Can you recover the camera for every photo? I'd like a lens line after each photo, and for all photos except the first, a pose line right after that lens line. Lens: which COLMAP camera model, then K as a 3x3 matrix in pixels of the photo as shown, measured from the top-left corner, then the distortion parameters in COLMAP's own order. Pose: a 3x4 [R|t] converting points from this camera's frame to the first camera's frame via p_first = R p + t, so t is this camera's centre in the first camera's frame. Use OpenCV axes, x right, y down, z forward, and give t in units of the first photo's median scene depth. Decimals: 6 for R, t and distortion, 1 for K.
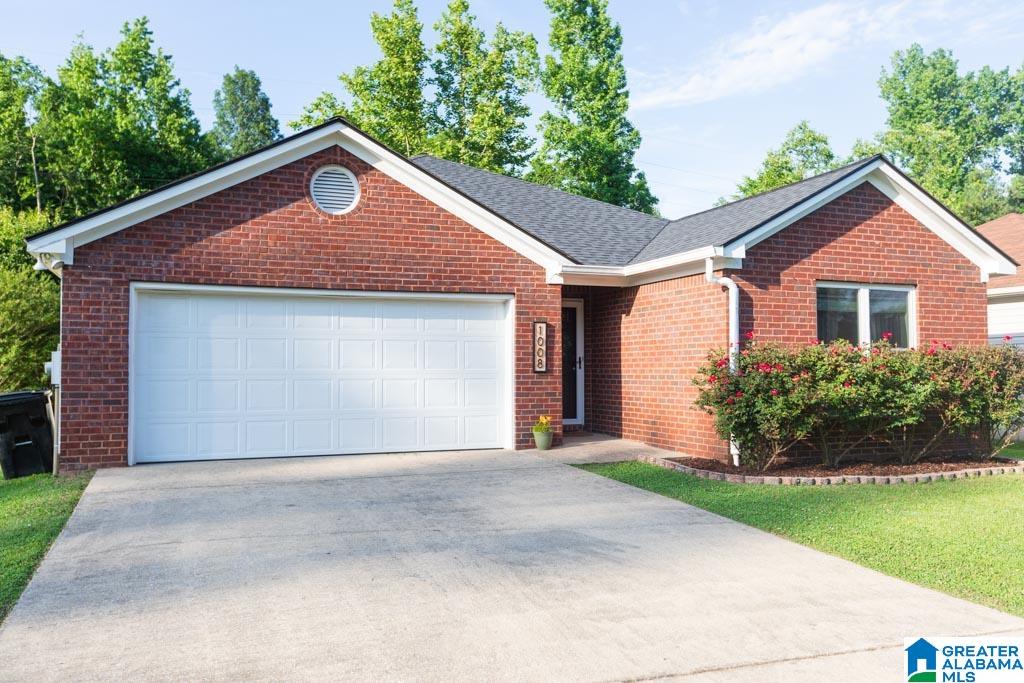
lens RADIAL K [[782.6, 0, 512.0], [0, 782.6, 341.5], [0, 0, 1]] dist [0.007127, -0.000487]
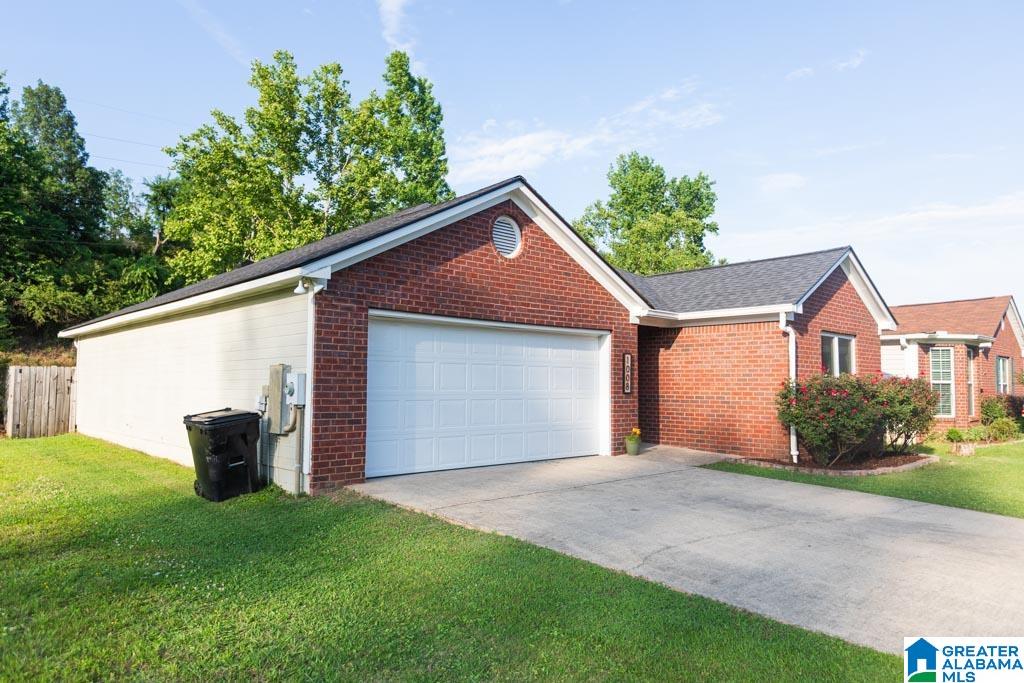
lens RADIAL K [[644.5, 0, 512.0], [0, 644.5, 341.5], [0, 0, 1]] dist [0.001654, -0.000263]
pose [[0.936473, 0.033571, 0.349129, -0.525826], [-0.023727, 0.999192, -0.032436, -0.006377], [-0.349936, 0.022092, 0.936513, 0.094460]]
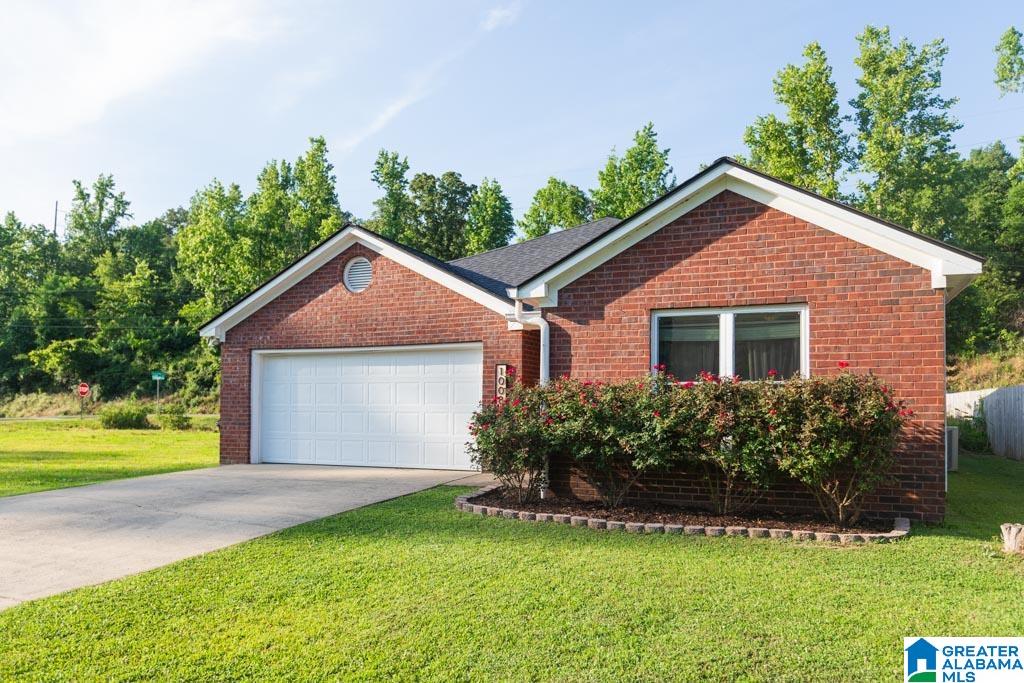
lens RADIAL K [[716.8, 0, 576.8], [0, 716.8, 385.0], [0, 0, 1]] dist [0.000524, -0.000951]
pose [[0.747758, -0.016067, -0.663777, 0.861331], [0.019987, 0.999799, -0.001686, 0.010537], [0.663671, -0.012006, 0.747929, 0.293214]]
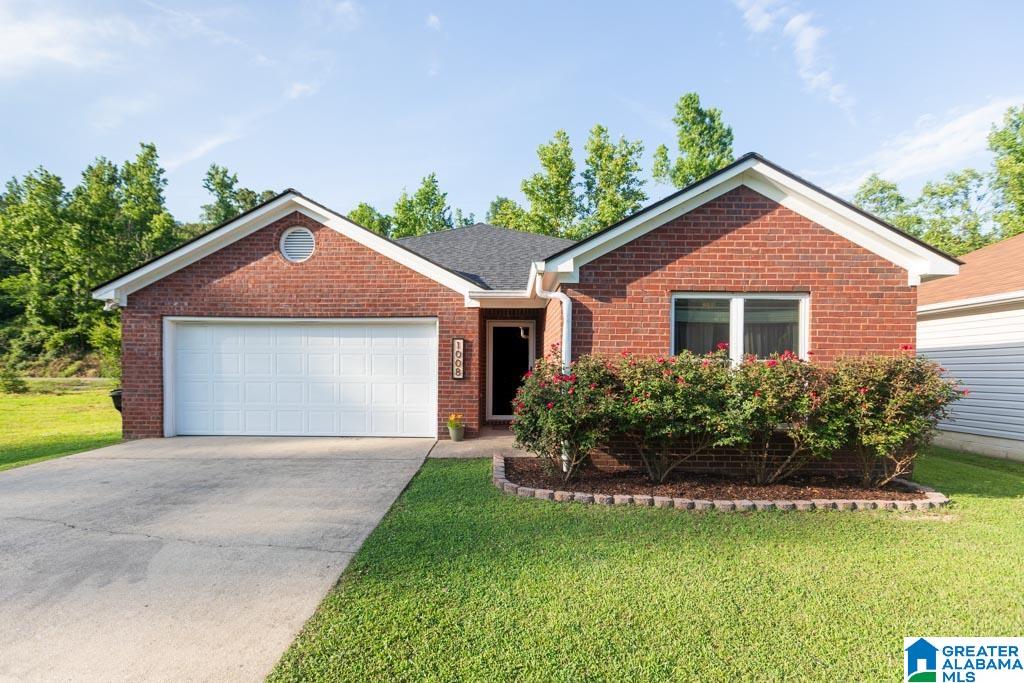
lens RADIAL K [[461.2, 0, 512.1], [0, 461.2, 375.7], [0, 0, 1]] dist [-0.001079, 0.001103]
pose [[0.927528, 0.012052, -0.373560, 0.408272], [0.004410, 0.999058, 0.043181, 0.002593], [0.373728, -0.041699, 0.926600, 0.366145]]
